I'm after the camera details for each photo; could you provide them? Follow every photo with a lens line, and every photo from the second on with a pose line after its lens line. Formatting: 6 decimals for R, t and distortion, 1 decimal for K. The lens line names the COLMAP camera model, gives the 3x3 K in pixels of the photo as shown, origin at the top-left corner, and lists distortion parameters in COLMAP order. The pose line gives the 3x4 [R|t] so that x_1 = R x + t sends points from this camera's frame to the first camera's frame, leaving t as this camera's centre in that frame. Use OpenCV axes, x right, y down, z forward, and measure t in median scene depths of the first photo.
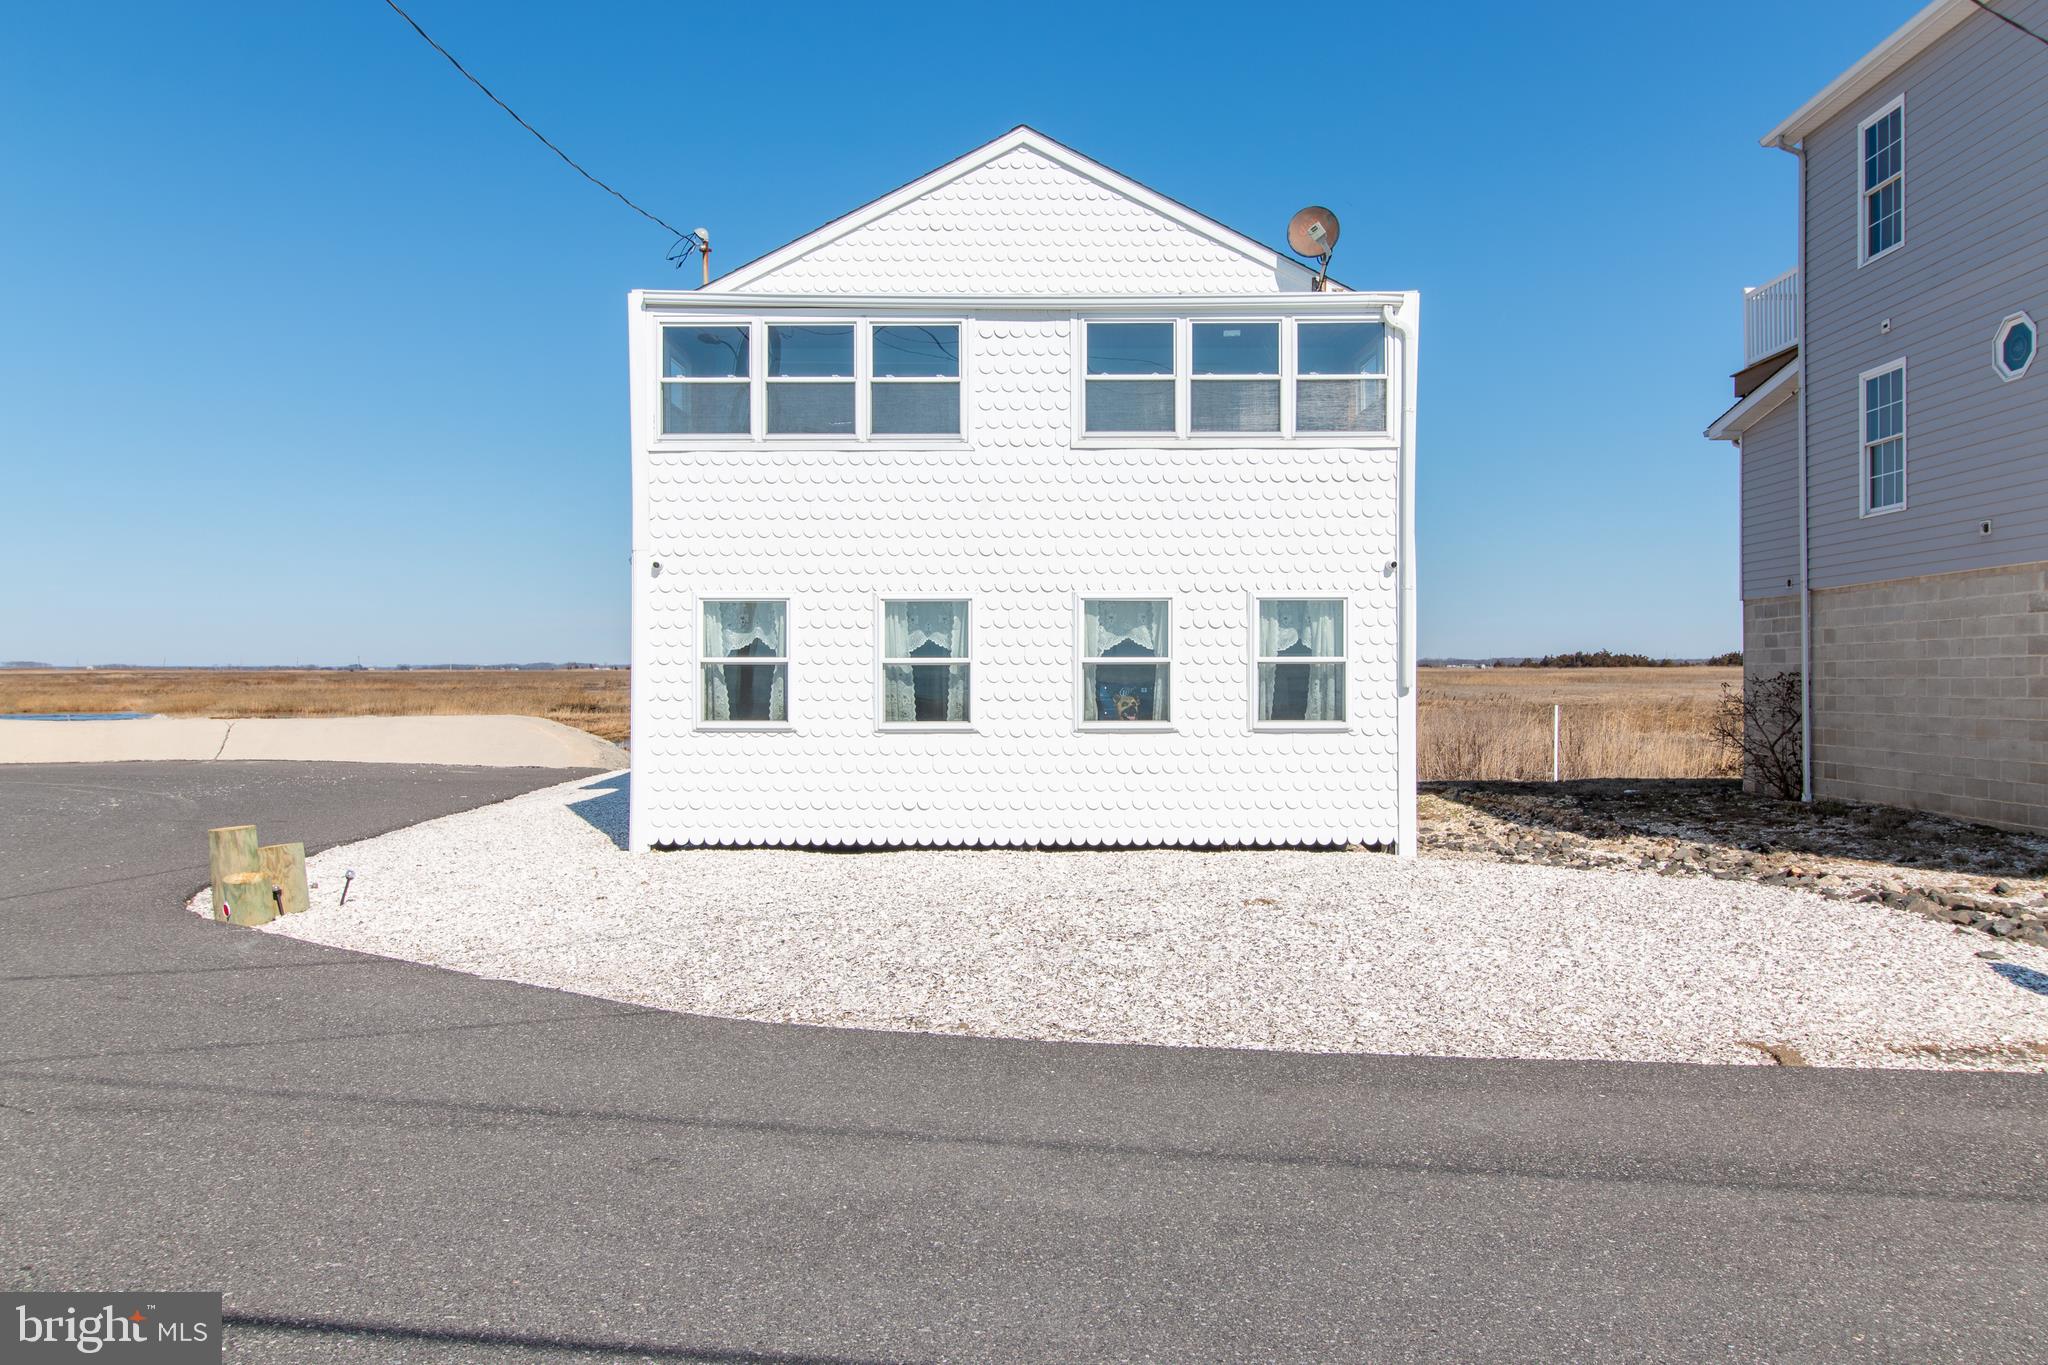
lens RADIAL K [[1450.8, 0, 1024.0], [0, 1450.8, 682.5], [0, 0, 1]] dist [0.000332, -0.001220]
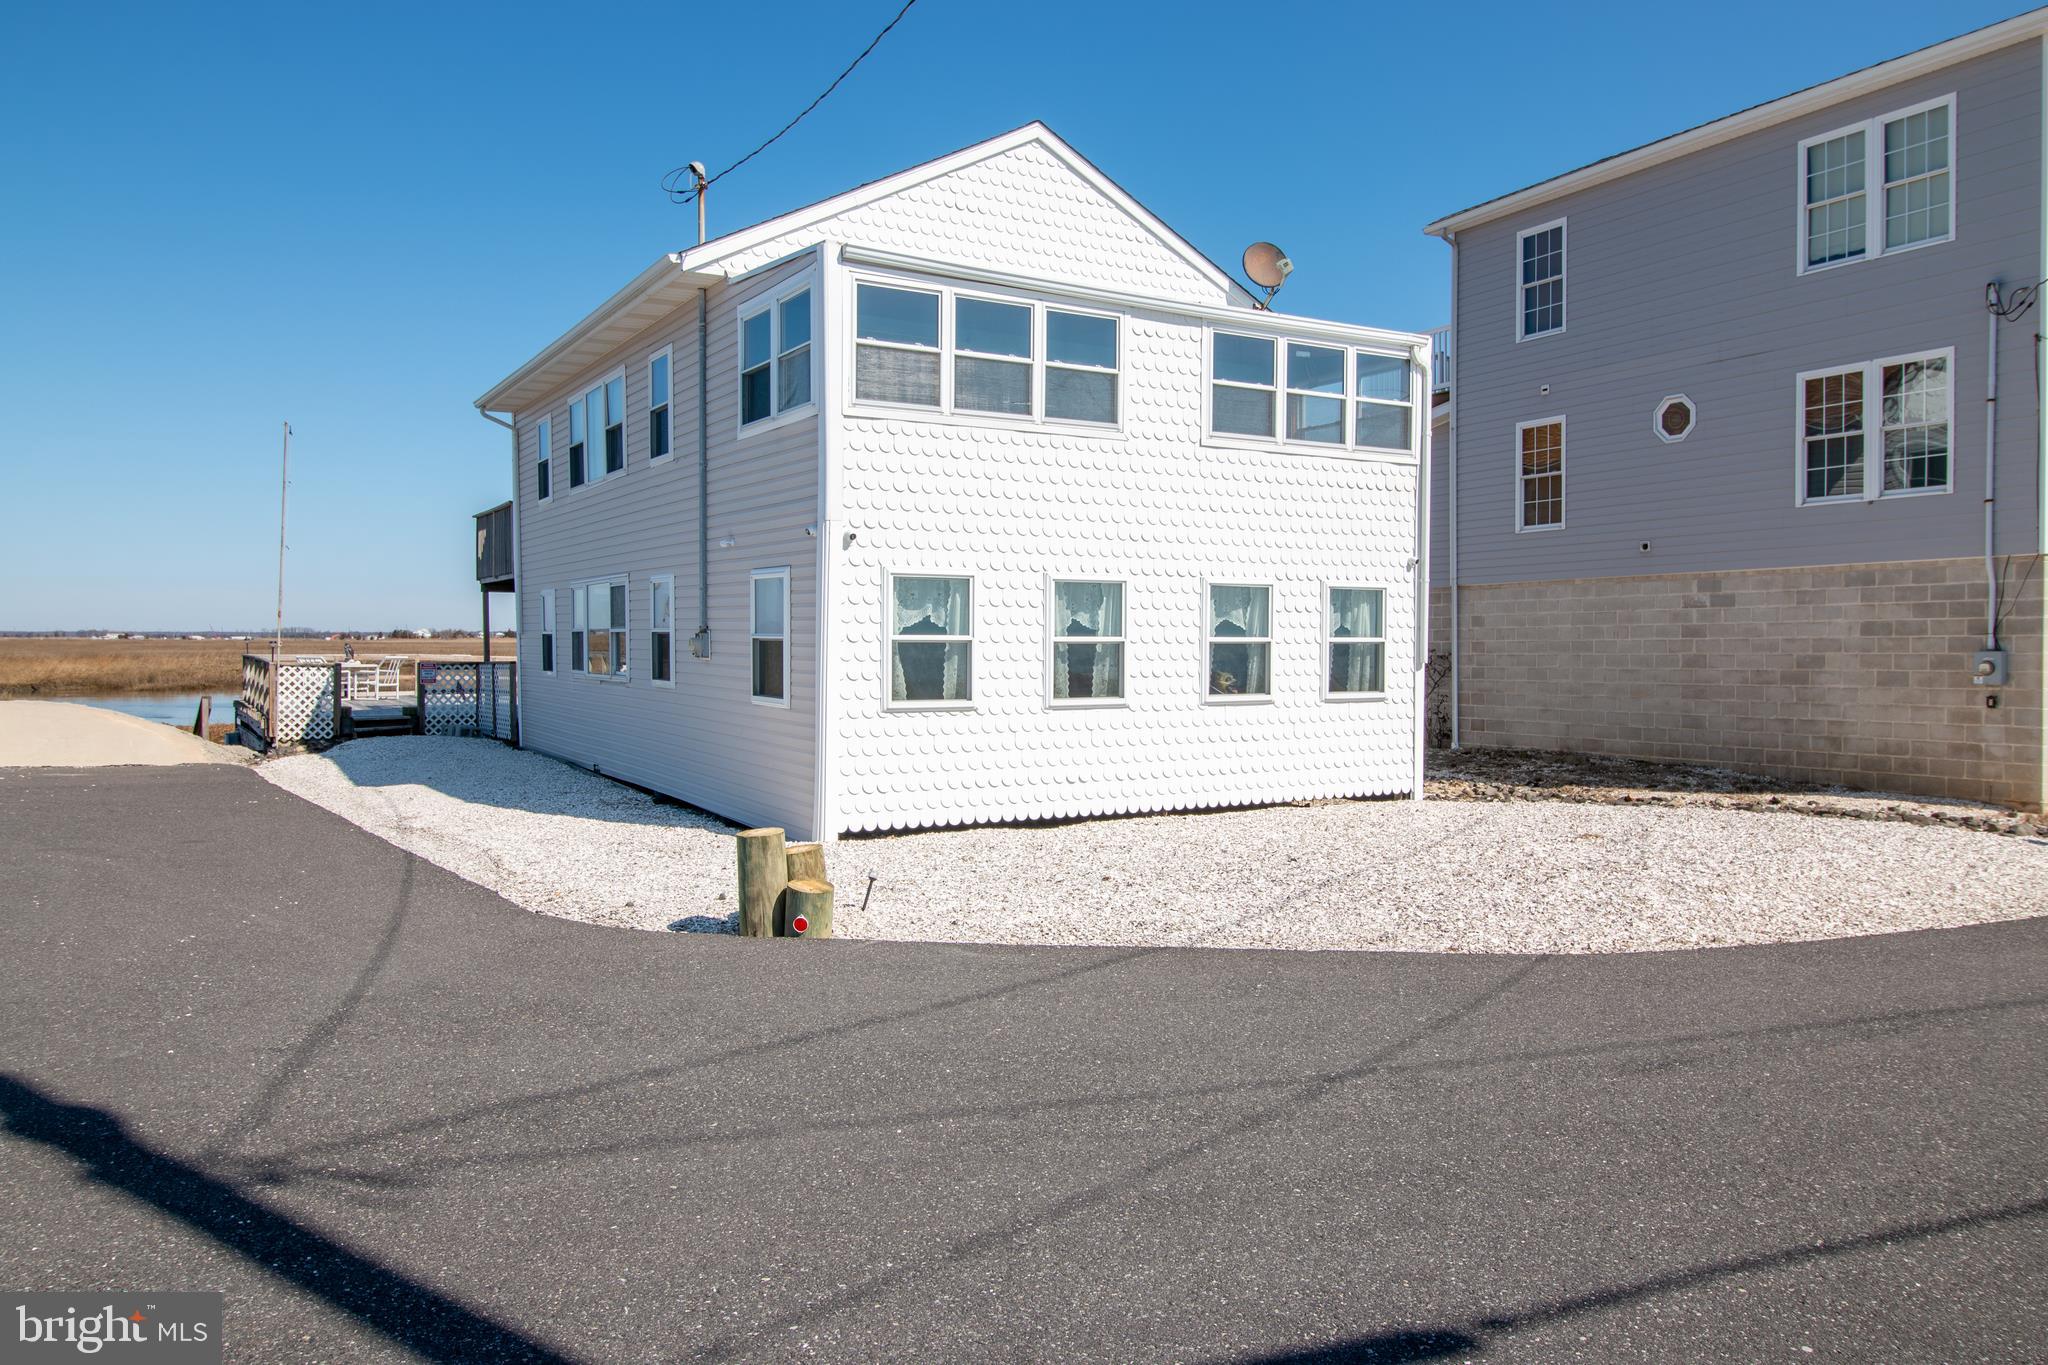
lens RADIAL K [[1450.8, 0, 1024.0], [0, 1450.8, 682.5], [0, 0, 1]] dist [0.000332, -0.001220]
pose [[0.856101, -0.010692, 0.516698, -0.644752], [0.000326, 0.999797, 0.020149, -0.004961], [-0.516808, -0.017081, 0.855931, 0.131116]]
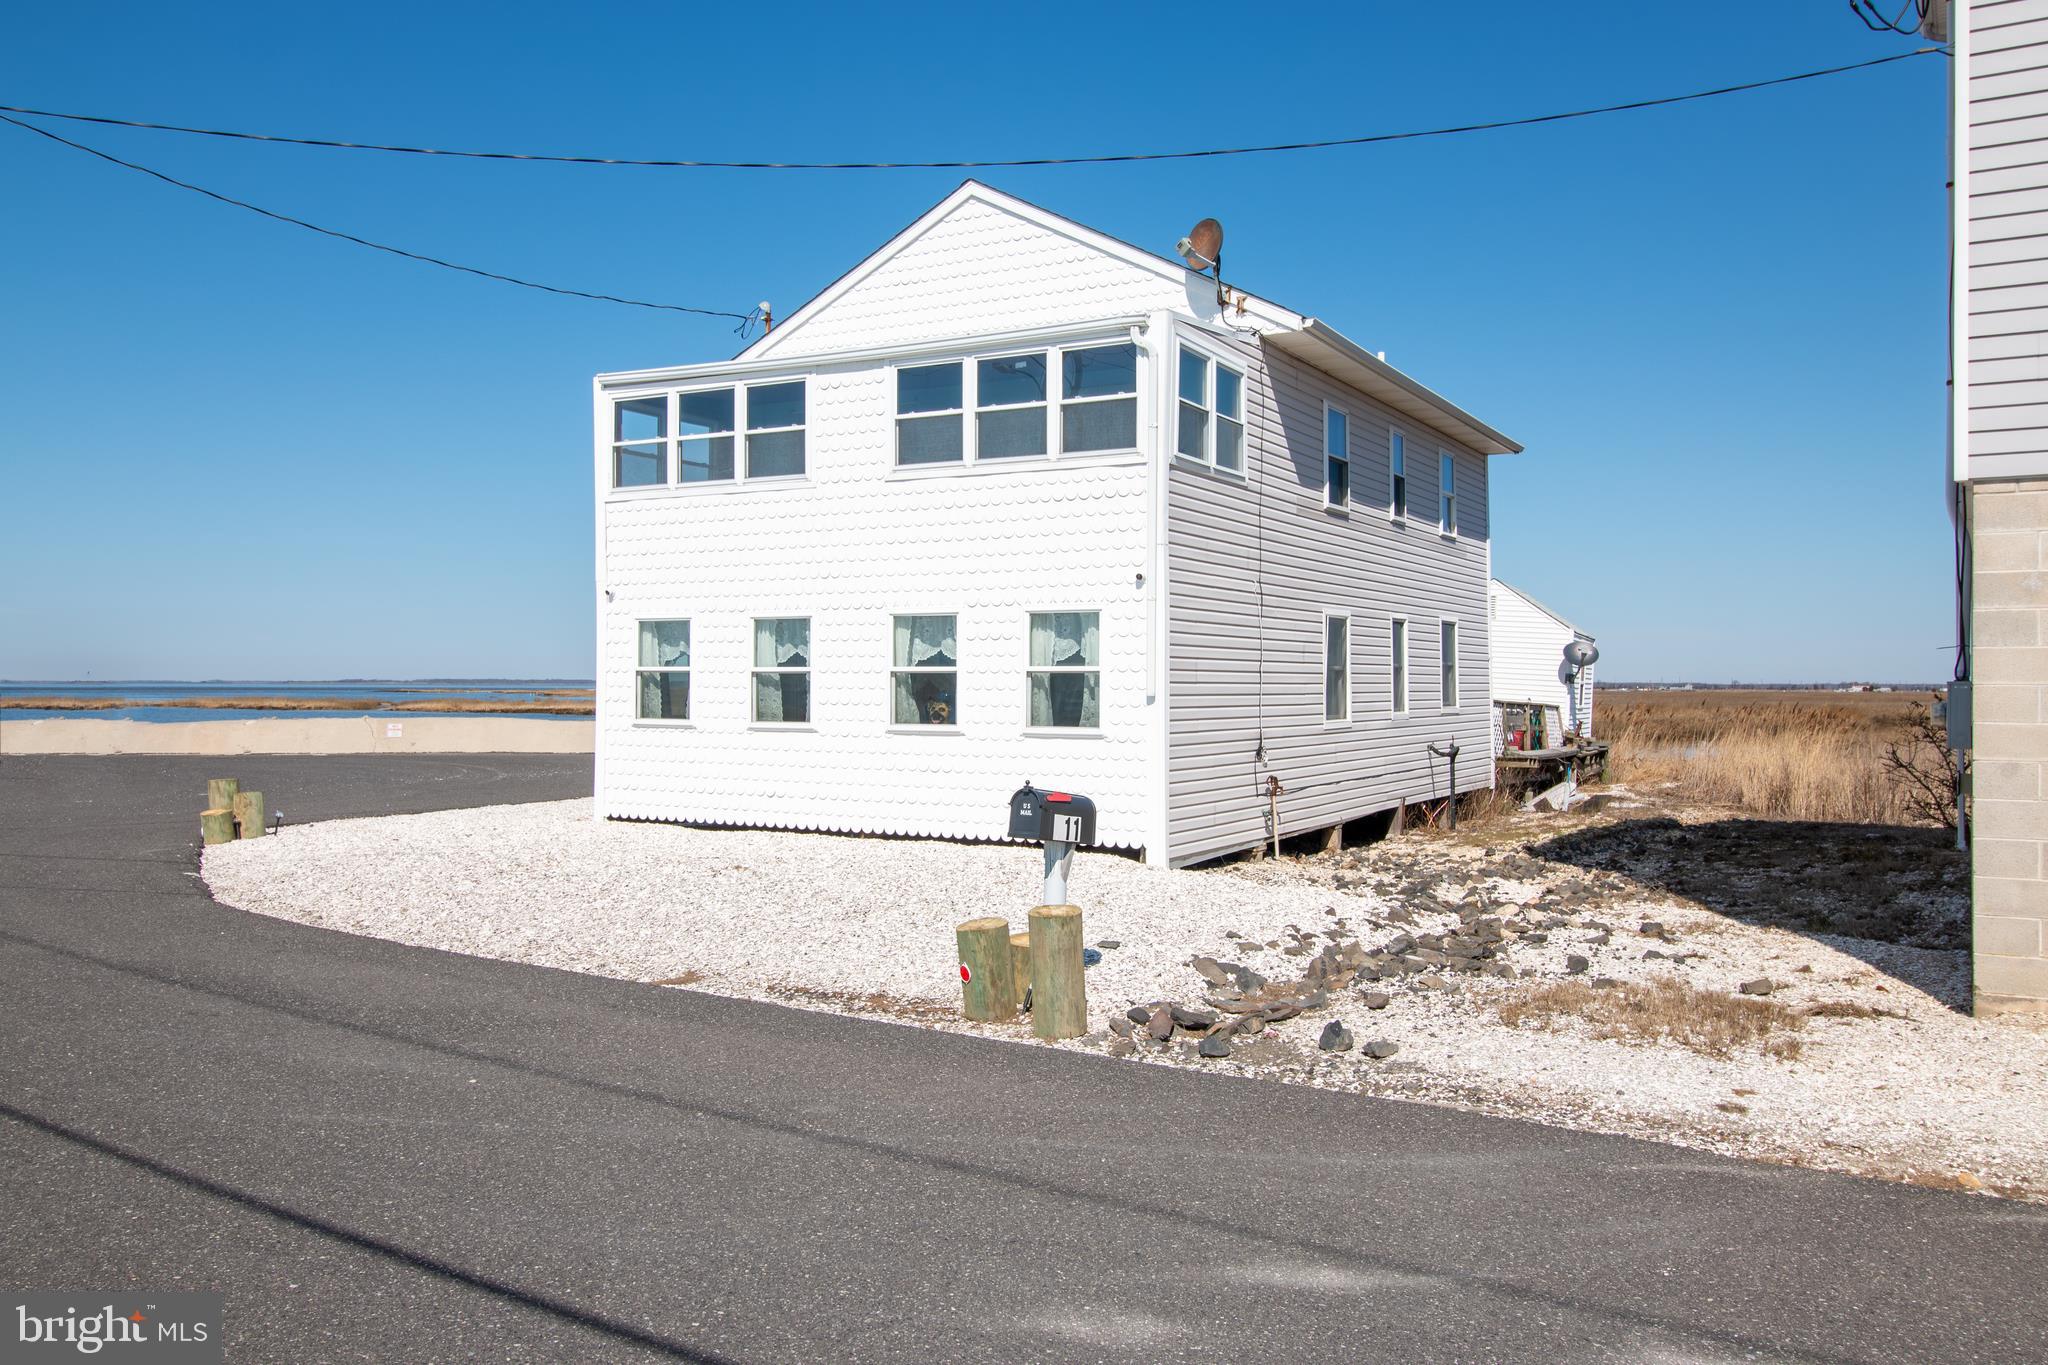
lens RADIAL K [[1573.8, 0, 1046.9], [0, 1573.8, 676.9], [0, 0, 1]] dist [0.004255, 0.000860]
pose [[0.880949, 0.003409, -0.473199, 0.718565], [-0.008050, 0.999937, -0.007782, -0.001107], [0.473142, 0.010665, 0.880921, -0.015001]]
